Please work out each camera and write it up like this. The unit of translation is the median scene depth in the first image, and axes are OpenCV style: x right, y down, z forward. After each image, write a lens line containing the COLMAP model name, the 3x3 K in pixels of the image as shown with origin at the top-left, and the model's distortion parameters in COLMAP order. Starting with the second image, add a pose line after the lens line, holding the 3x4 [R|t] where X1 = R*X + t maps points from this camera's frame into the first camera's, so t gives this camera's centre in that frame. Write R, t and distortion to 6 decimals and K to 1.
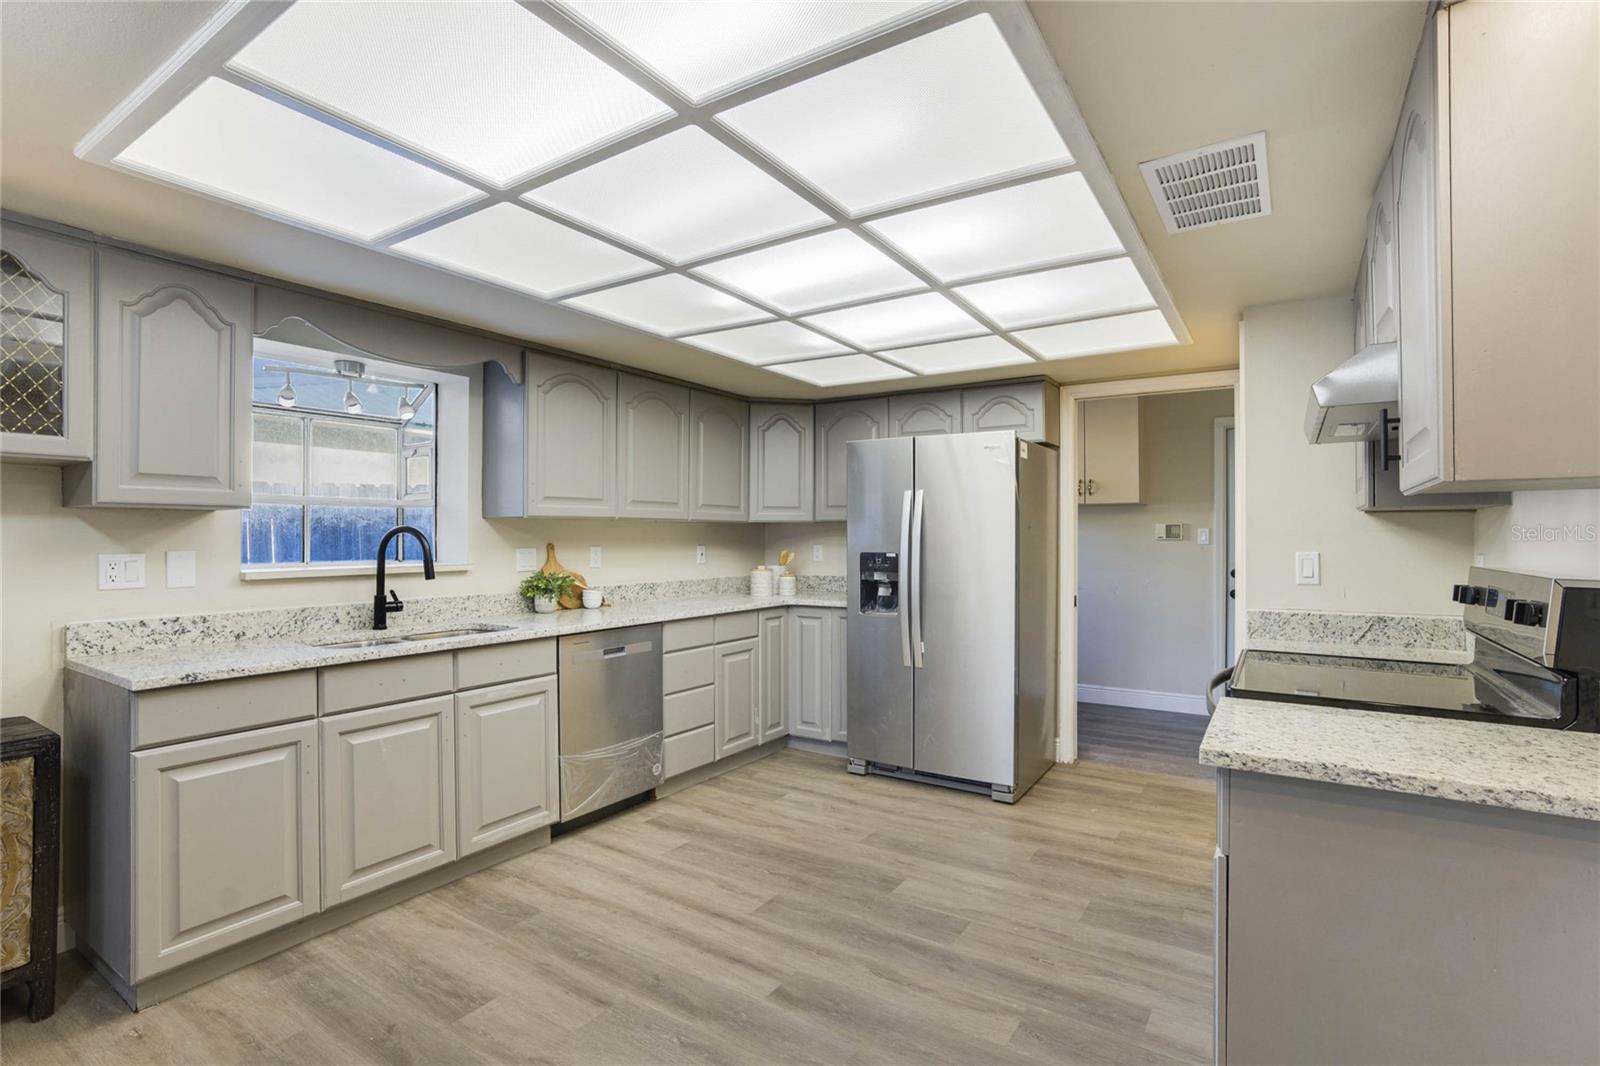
lens RADIAL K [[756.5, 0, 800.0], [0, 756.5, 533.0], [0, 0, 1]] dist [-0.018854, 0.006829]
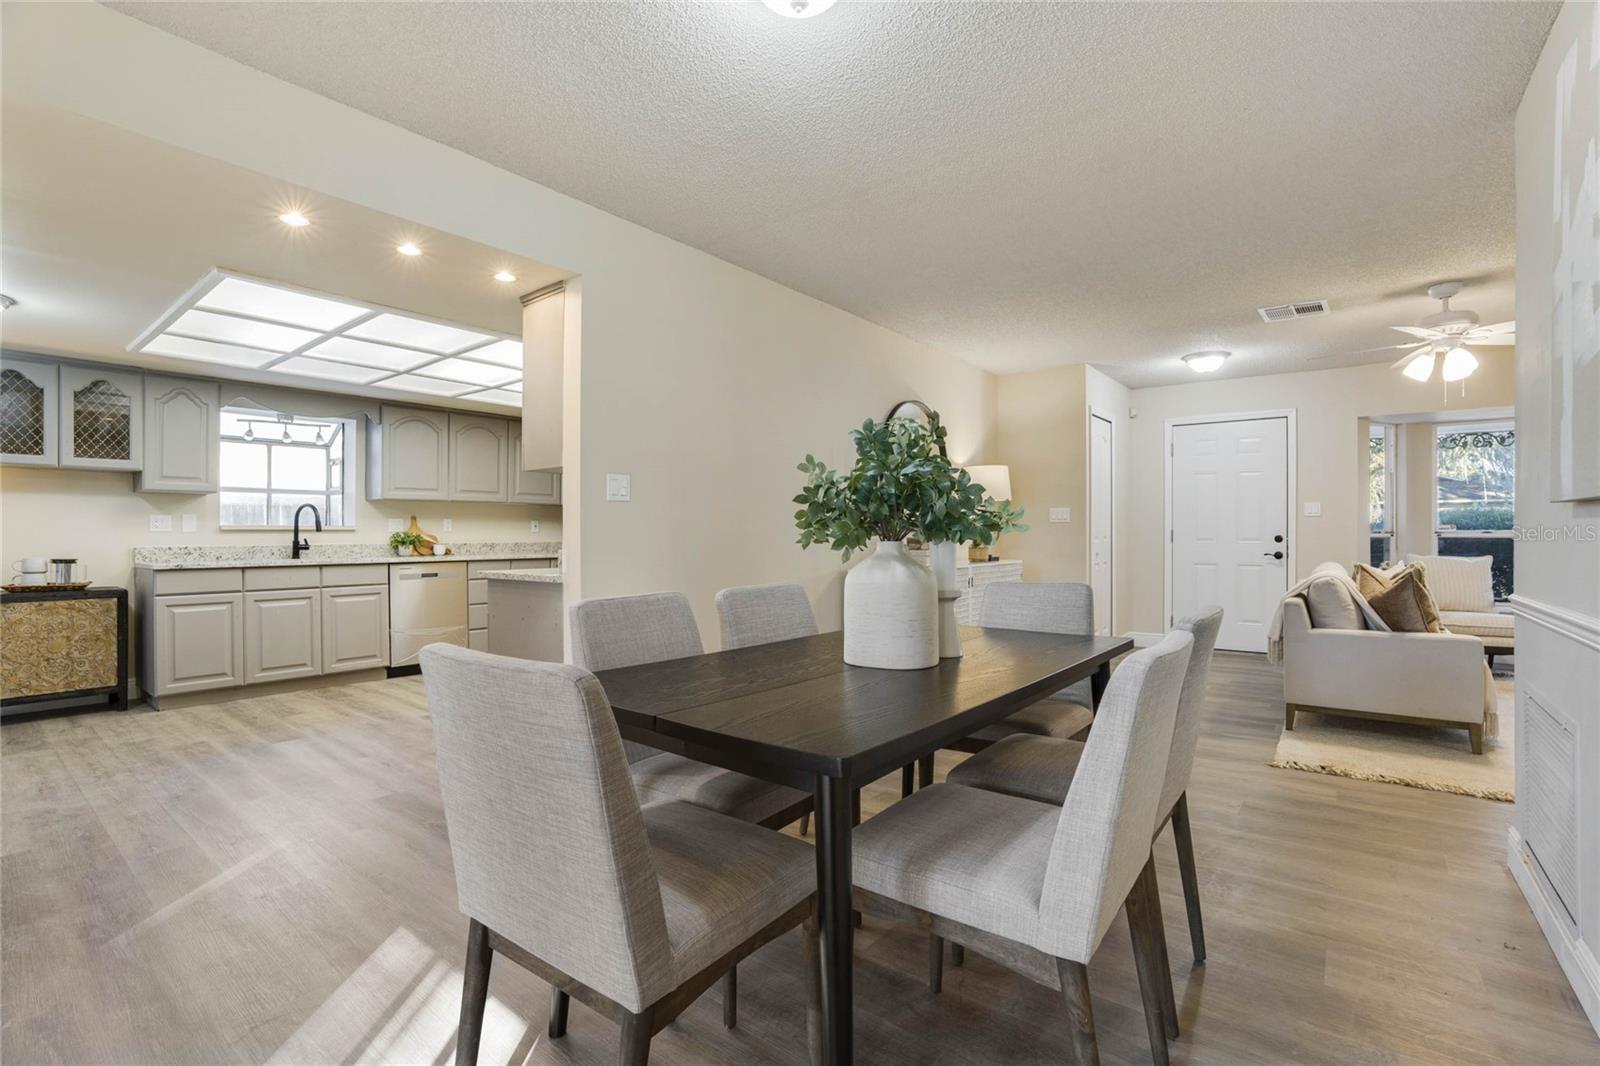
lens RADIAL K [[726.4, 0, 800.0], [0, 726.4, 533.0], [0, 0, 1]] dist [-0.033143, 0.000009]
pose [[0.996827, -0.003770, -0.079511, 0.943567], [0.003968, 0.999989, 0.002339, 0.074016], [0.079501, -0.002647, 0.996831, -0.755109]]
